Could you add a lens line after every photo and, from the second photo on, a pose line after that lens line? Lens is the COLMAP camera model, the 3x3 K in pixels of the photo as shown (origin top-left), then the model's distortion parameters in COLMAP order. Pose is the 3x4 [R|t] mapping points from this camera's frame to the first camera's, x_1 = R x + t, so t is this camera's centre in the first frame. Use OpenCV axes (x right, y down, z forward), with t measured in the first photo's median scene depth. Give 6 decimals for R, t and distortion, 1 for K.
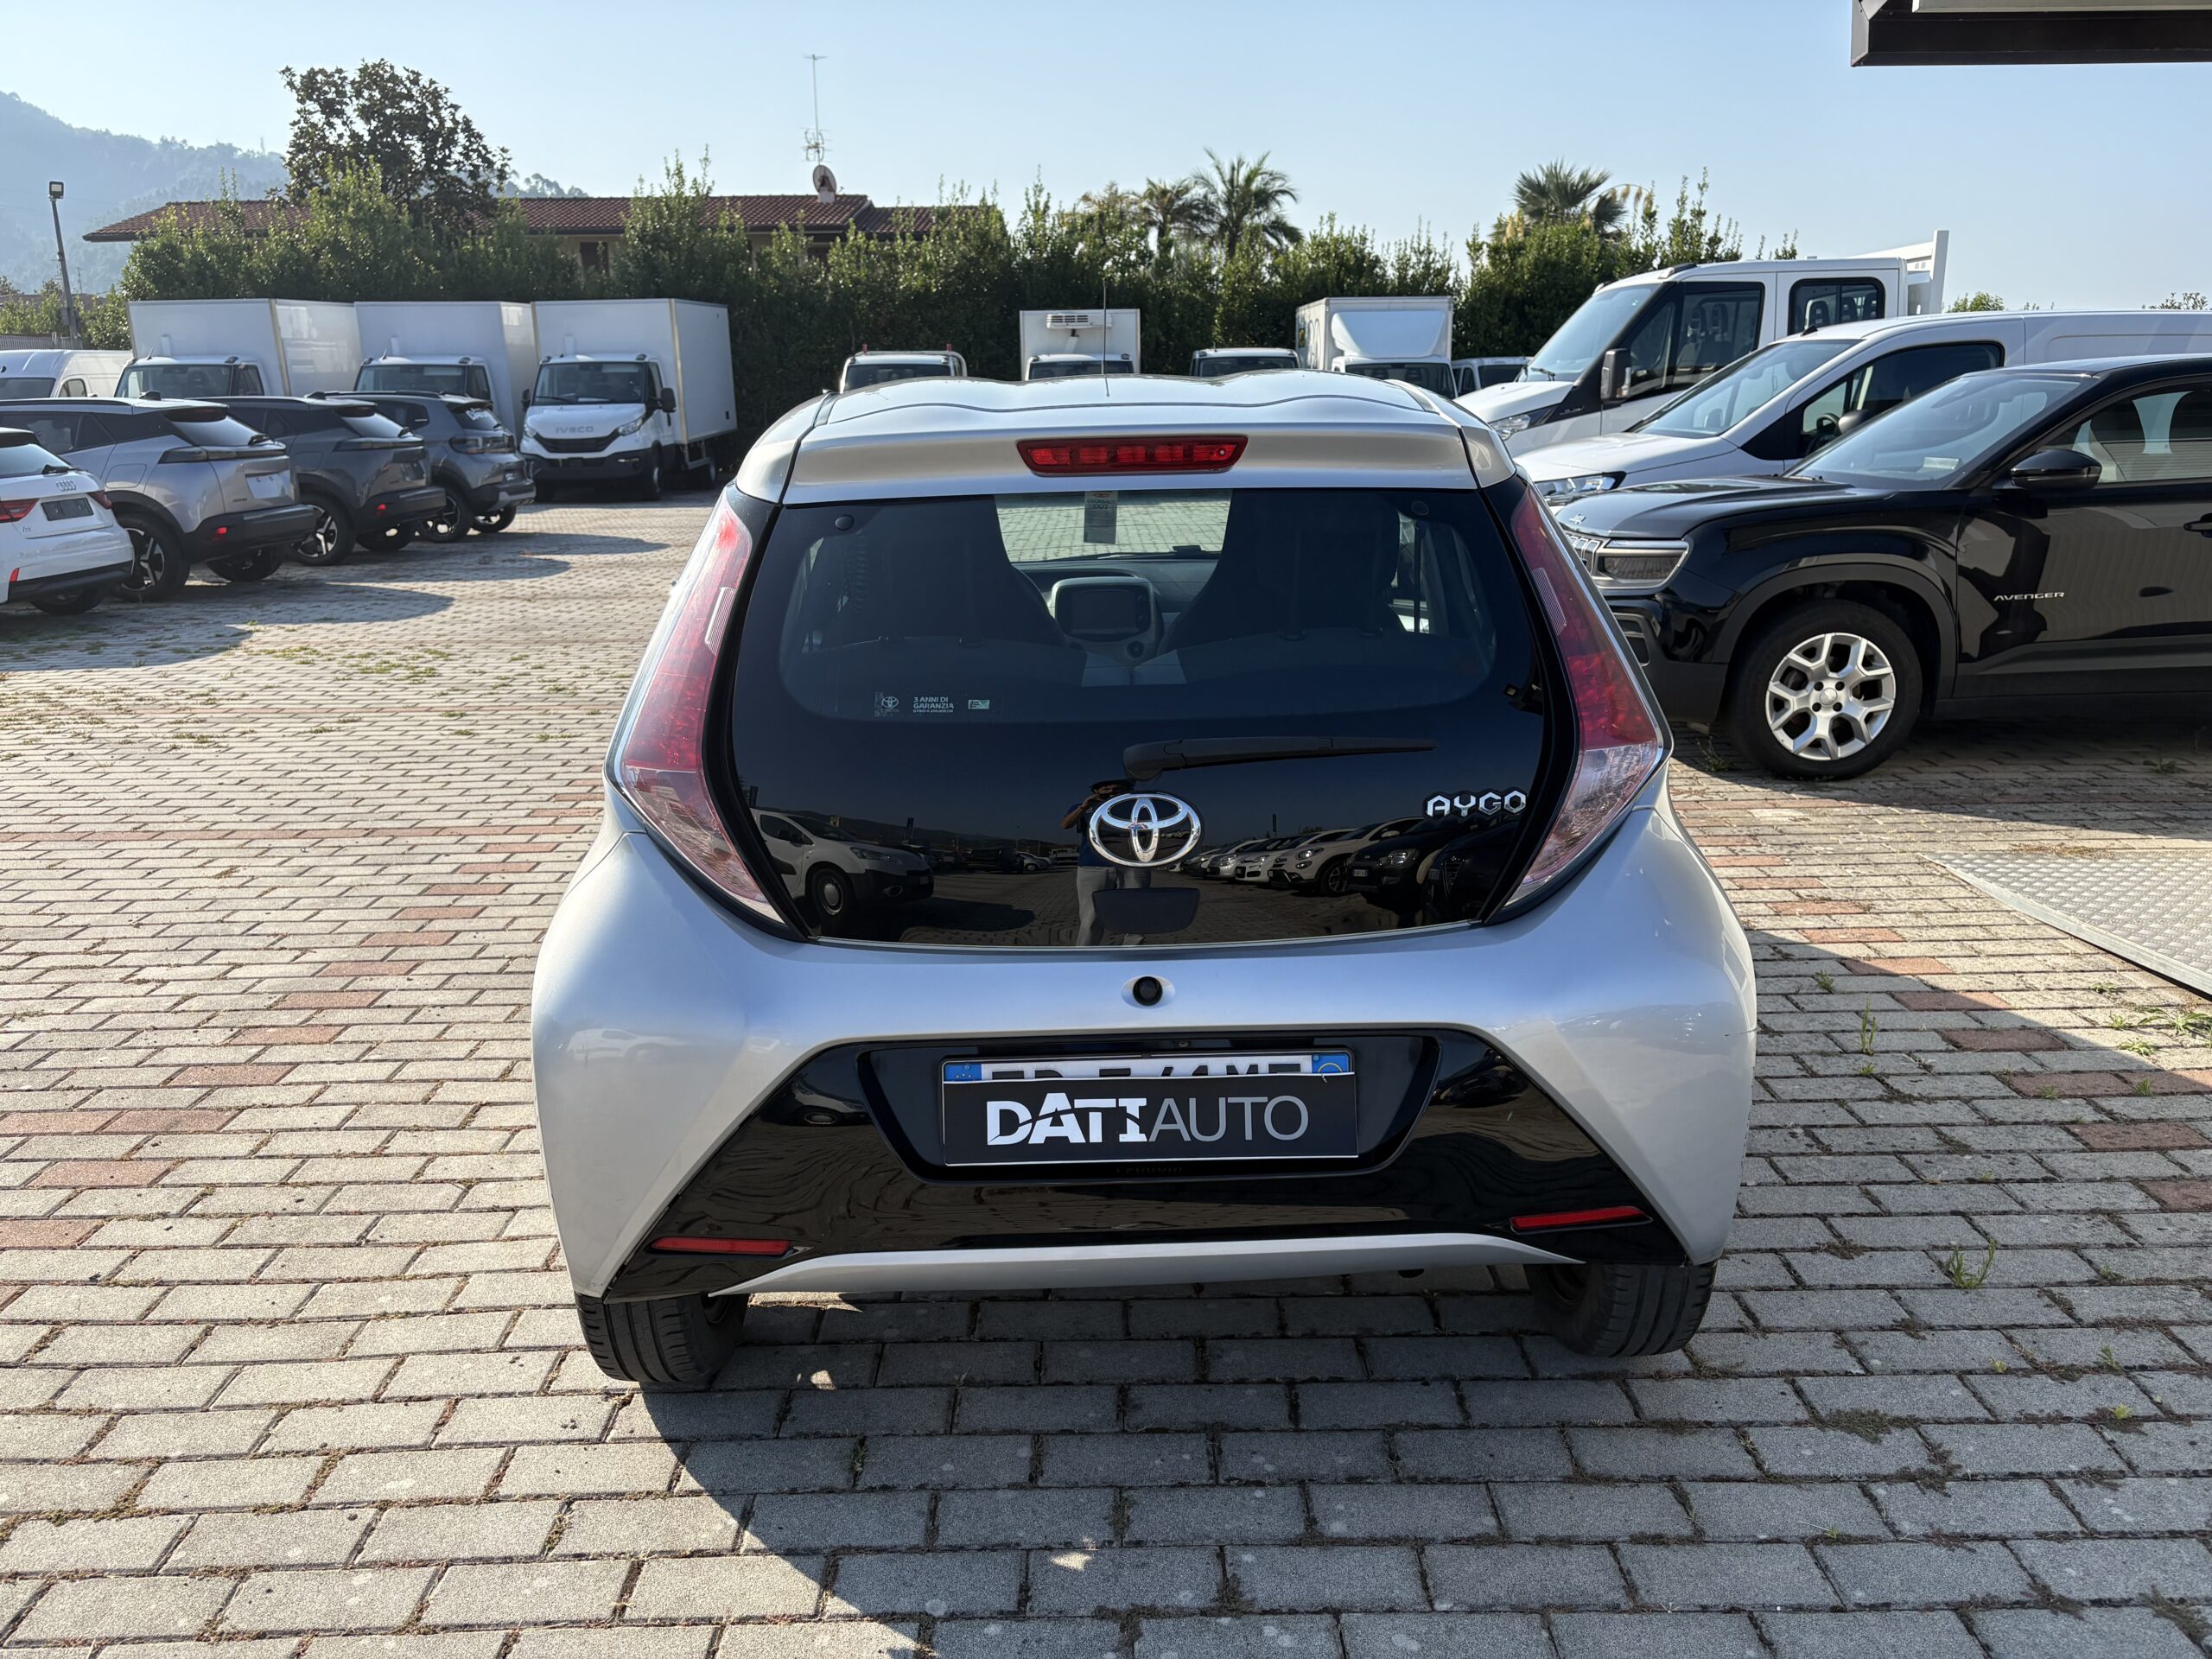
lens RADIAL K [[1672.9, 0, 1106.0], [0, 1672.9, 829.5], [0, 0, 1]] dist [0.058884, -0.059393]
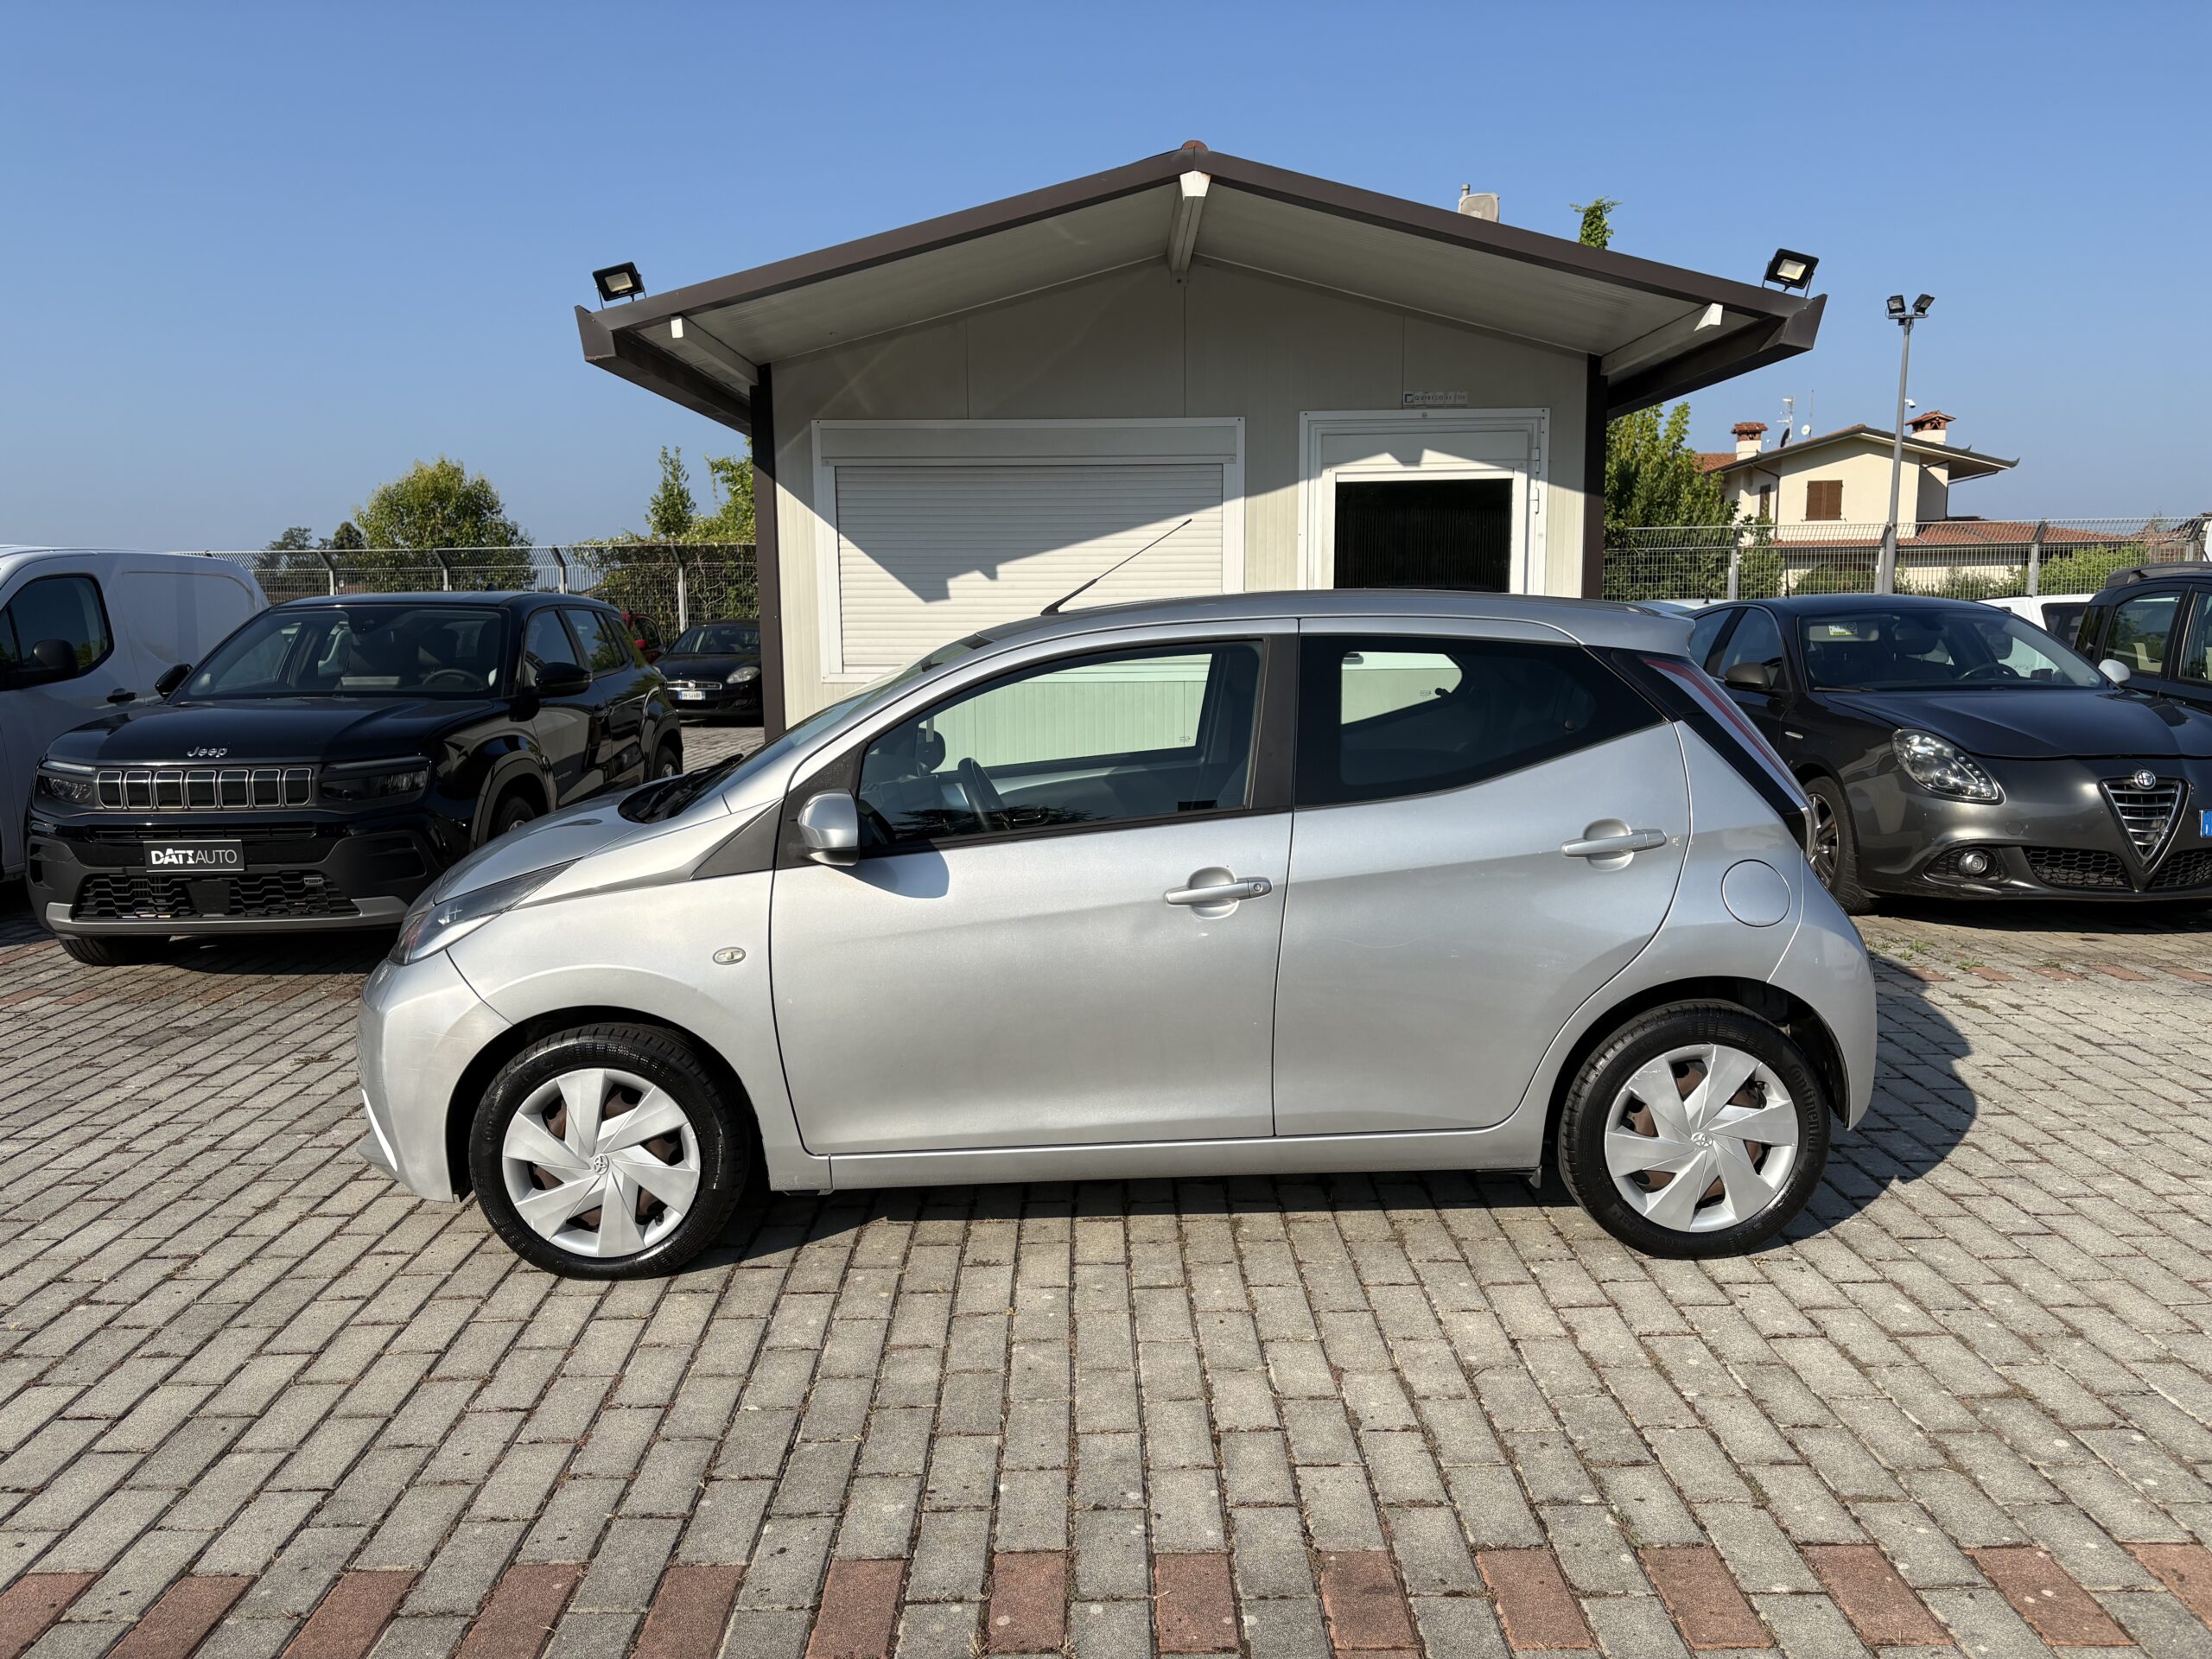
lens RADIAL K [[1668.2, 0, 1101.3], [0, 1668.2, 842.7], [0, 0, 1]] dist [0.045561, -0.054812]
pose [[0.001761, -0.127258, 0.991868, -0.159913], [0.258693, 0.958164, 0.122474, -0.032010], [-0.965958, 0.256374, 0.034609, 0.133205]]
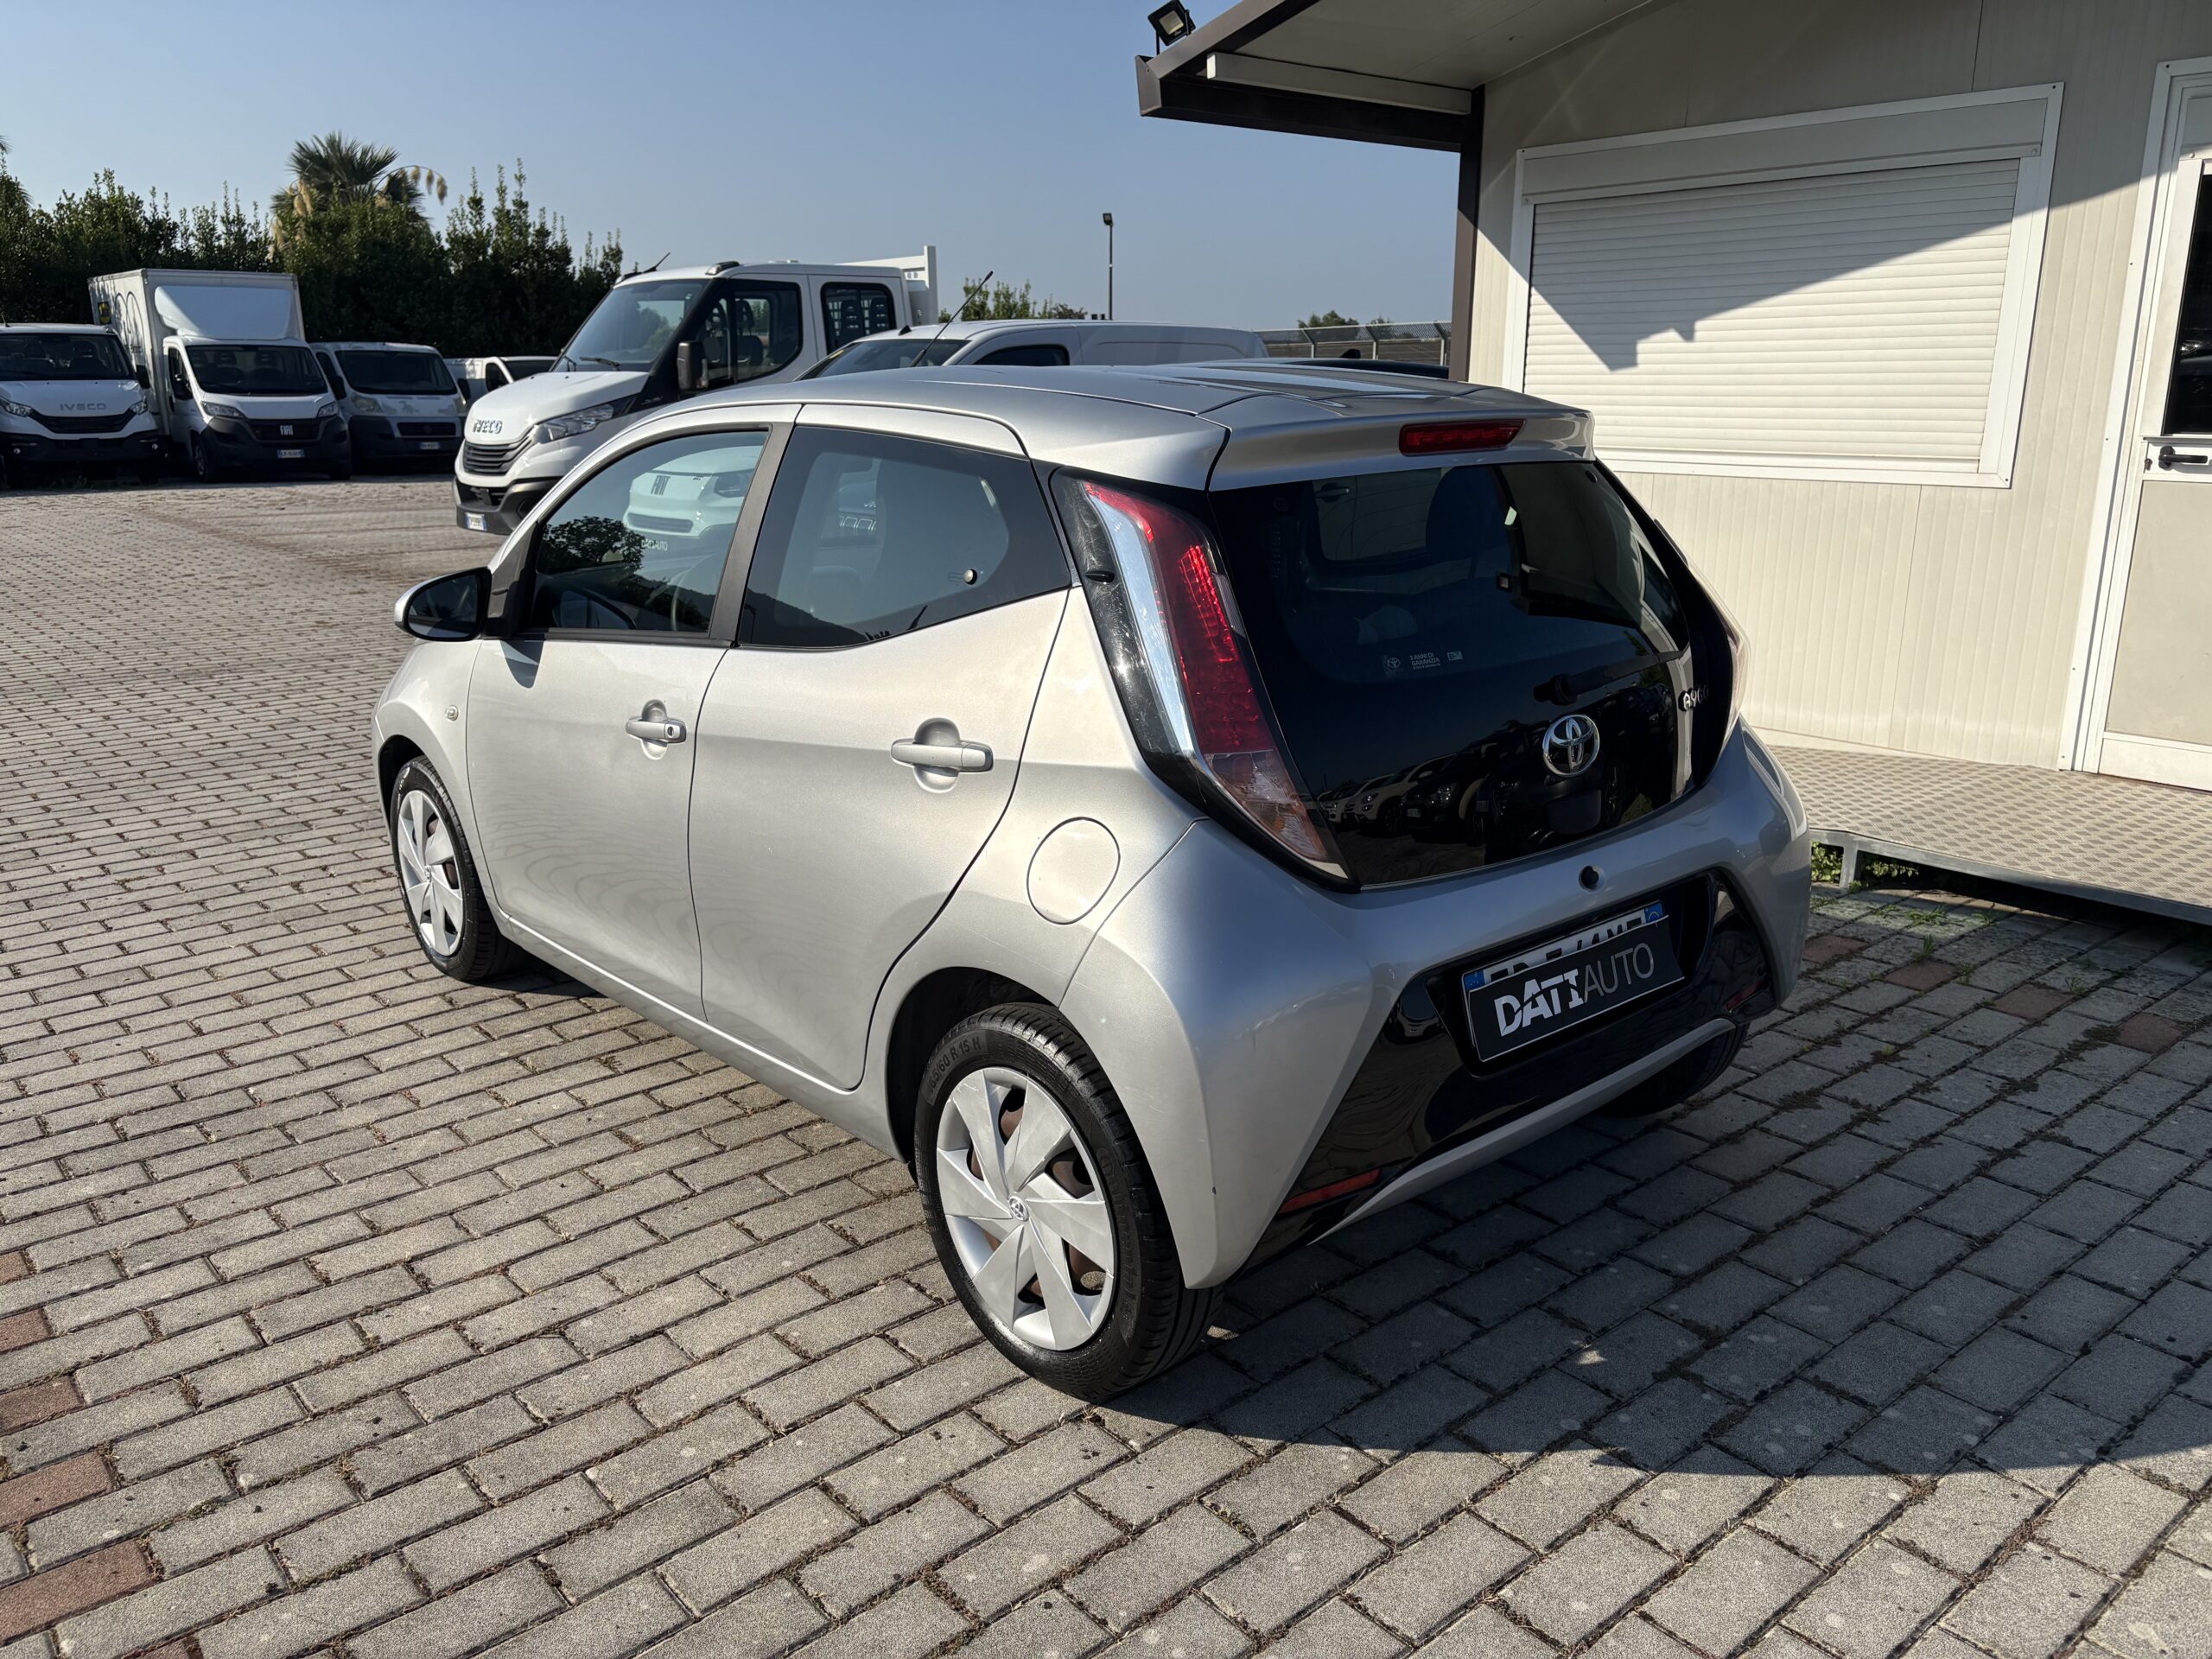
lens RADIAL K [[1668.2, 0, 1101.3], [0, 1668.2, 842.7], [0, 0, 1]] dist [0.045561, -0.054812]
pose [[0.769773, -0.161888, 0.617448, -0.077881], [0.153103, 0.985894, 0.067617, -0.005057], [-0.619685, 0.042484, 0.783700, 0.021236]]
